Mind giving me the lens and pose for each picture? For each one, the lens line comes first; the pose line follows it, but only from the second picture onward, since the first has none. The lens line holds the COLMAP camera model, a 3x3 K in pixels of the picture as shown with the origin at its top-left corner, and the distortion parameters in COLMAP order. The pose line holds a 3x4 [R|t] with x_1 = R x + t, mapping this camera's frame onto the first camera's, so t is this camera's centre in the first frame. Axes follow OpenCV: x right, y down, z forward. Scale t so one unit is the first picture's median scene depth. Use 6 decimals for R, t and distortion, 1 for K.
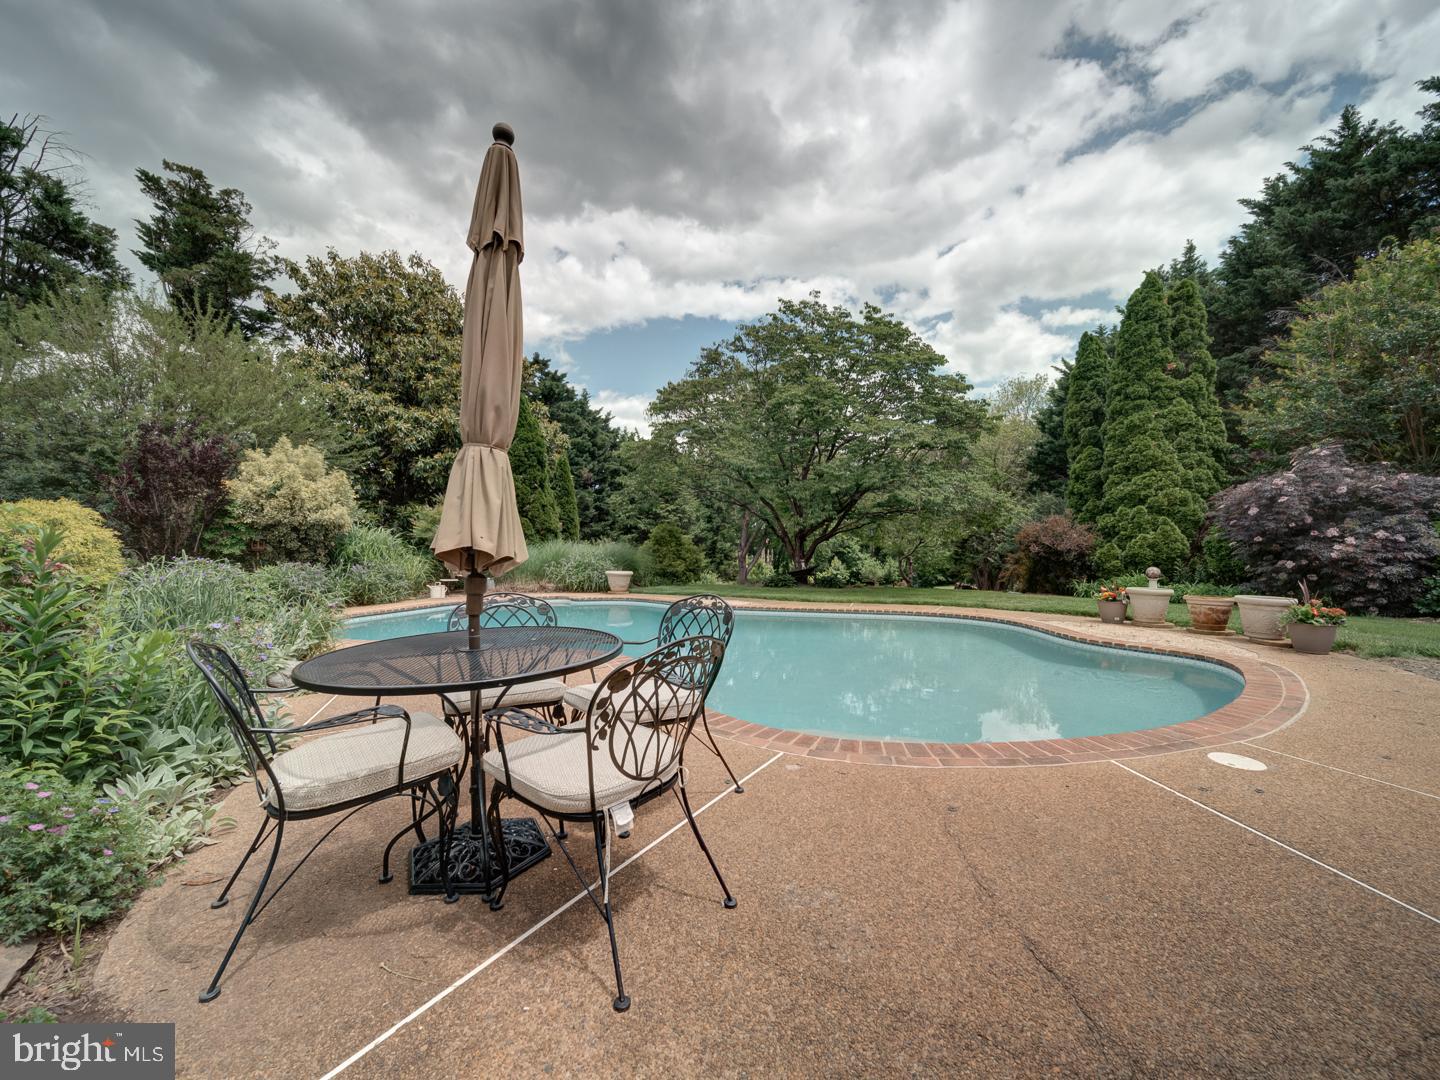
lens RADIAL K [[566.1, 0, 720.0], [0, 566.1, 540.0], [0, 0, 1]] dist [-0.000300, -0.000040]
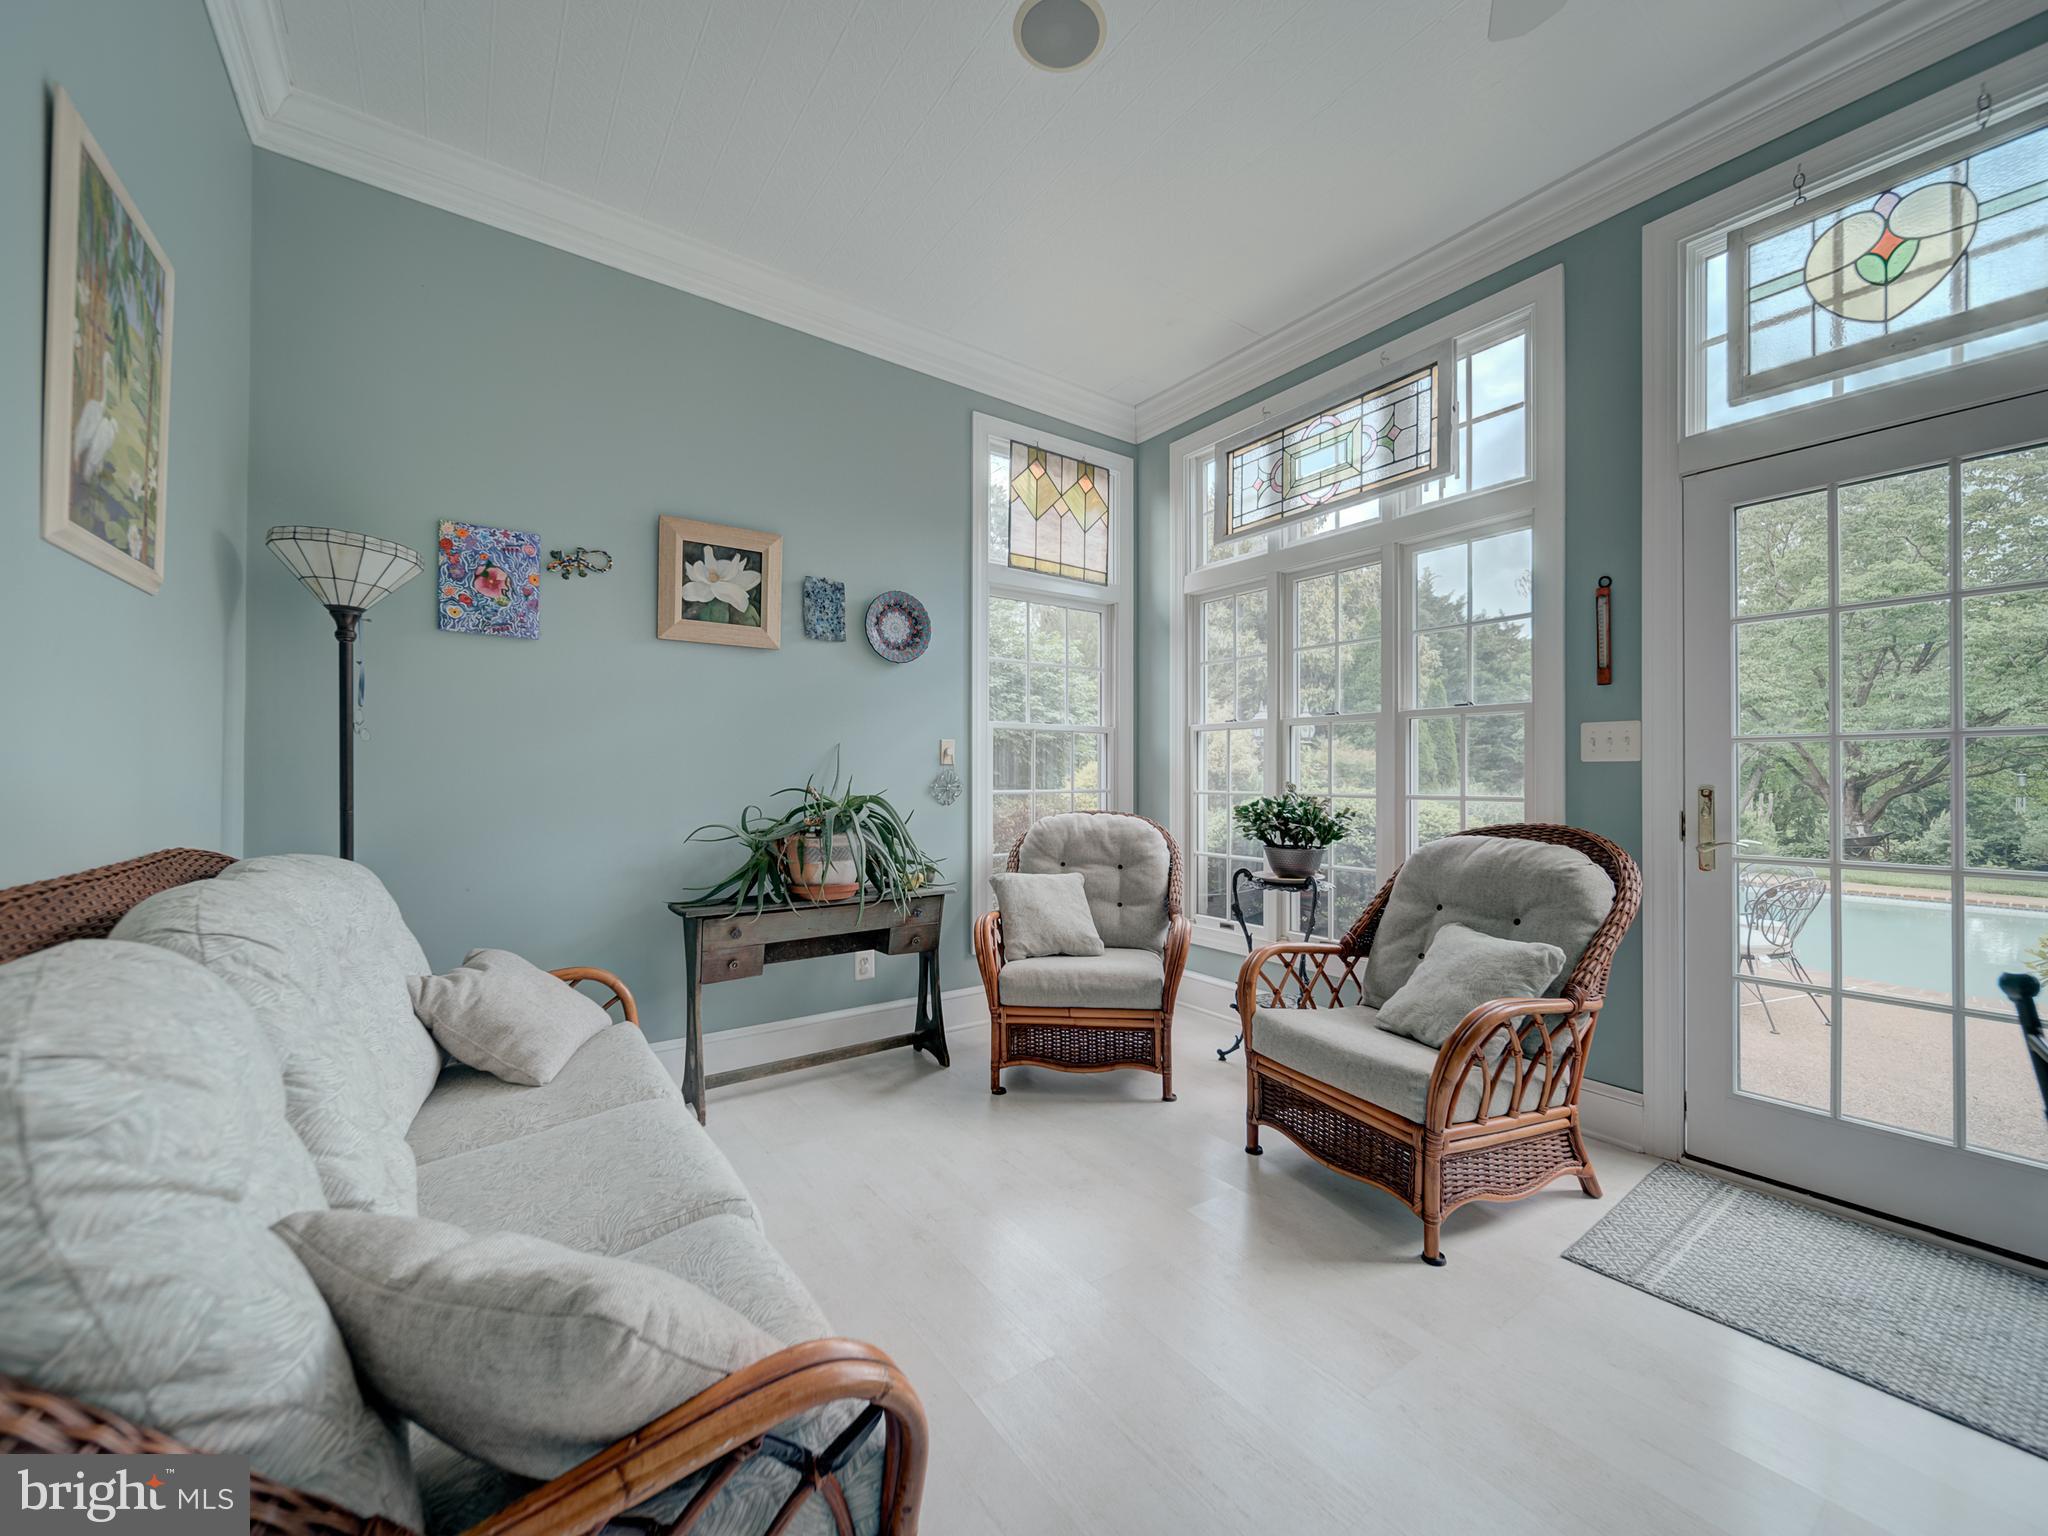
lens RADIAL K [[805.2, 0, 1024.0], [0, 805.2, 768.0], [0, 0, 1]] dist [-0.000300, -0.000040]
pose [[0.795595, 0.004576, -0.605812, -0.063803], [-0.005705, 0.999984, 0.000061, -0.023658], [0.605803, 0.003408, 0.795608, -0.350425]]
